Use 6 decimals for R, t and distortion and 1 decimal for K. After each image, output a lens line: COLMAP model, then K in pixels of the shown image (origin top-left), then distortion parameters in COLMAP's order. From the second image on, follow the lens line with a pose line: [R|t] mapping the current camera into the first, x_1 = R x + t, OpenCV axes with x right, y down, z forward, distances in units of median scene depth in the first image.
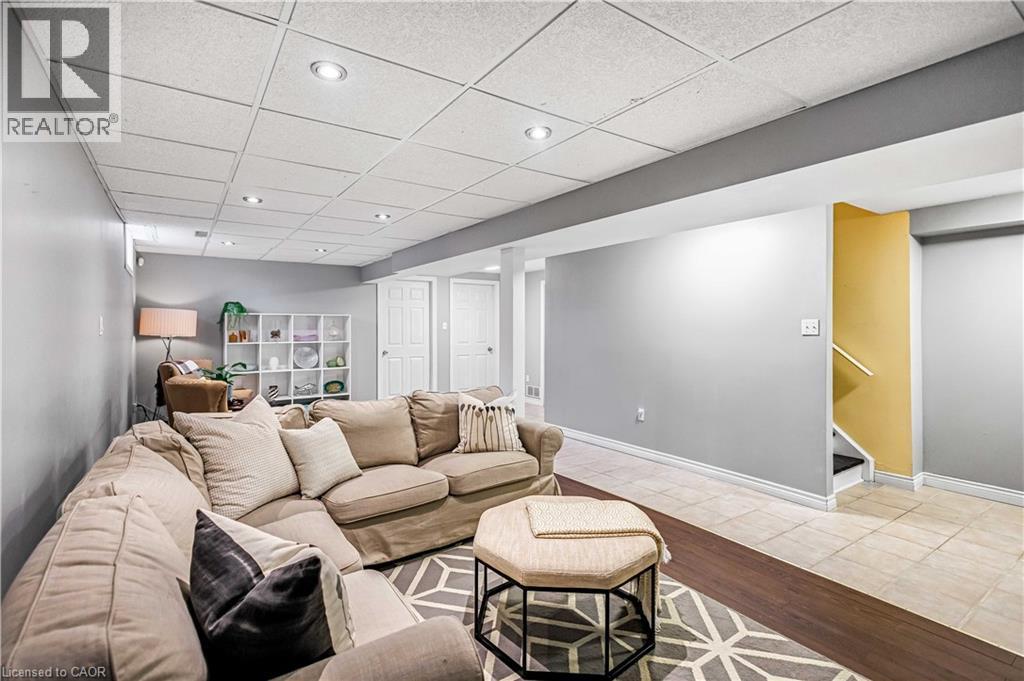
lens RADIAL K [[490.4, 0, 501.2], [0, 490.4, 330.7], [0, 0, 1]] dist [-0.001237, 0.000242]
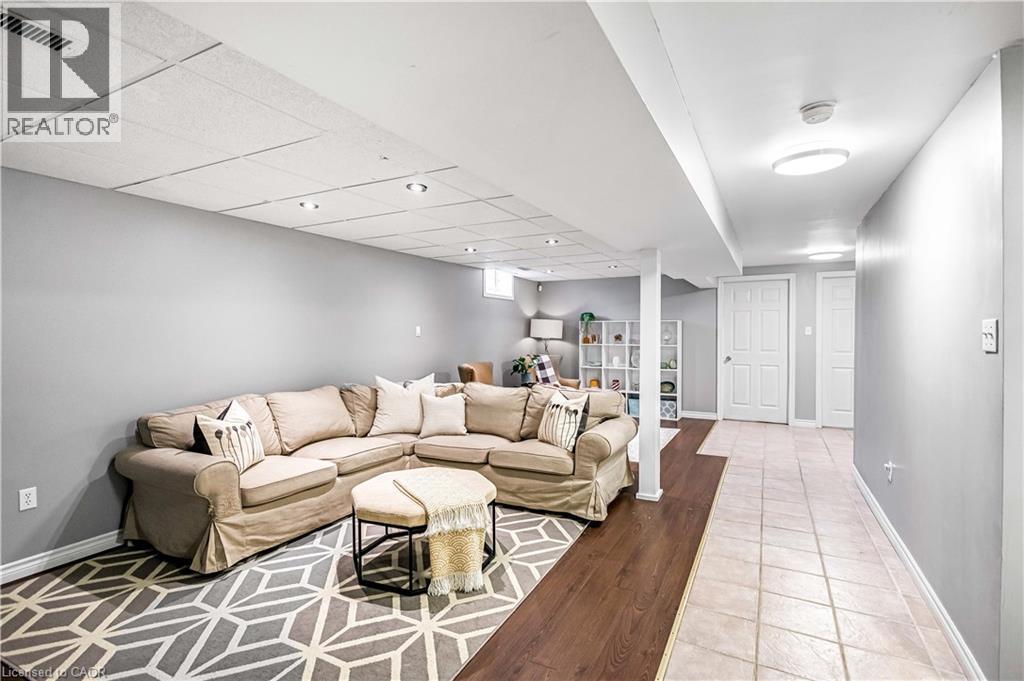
lens RADIAL K [[477.9, 0, 500.2], [0, 477.9, 330.3], [0, 0, 1]] dist [0.000016, 0.000015]
pose [[0.463424, -0.000764, -0.886136, 0.945475], [-0.007004, 0.999965, -0.004525, -0.008020], [0.886109, 0.008303, 0.463403, 0.411944]]
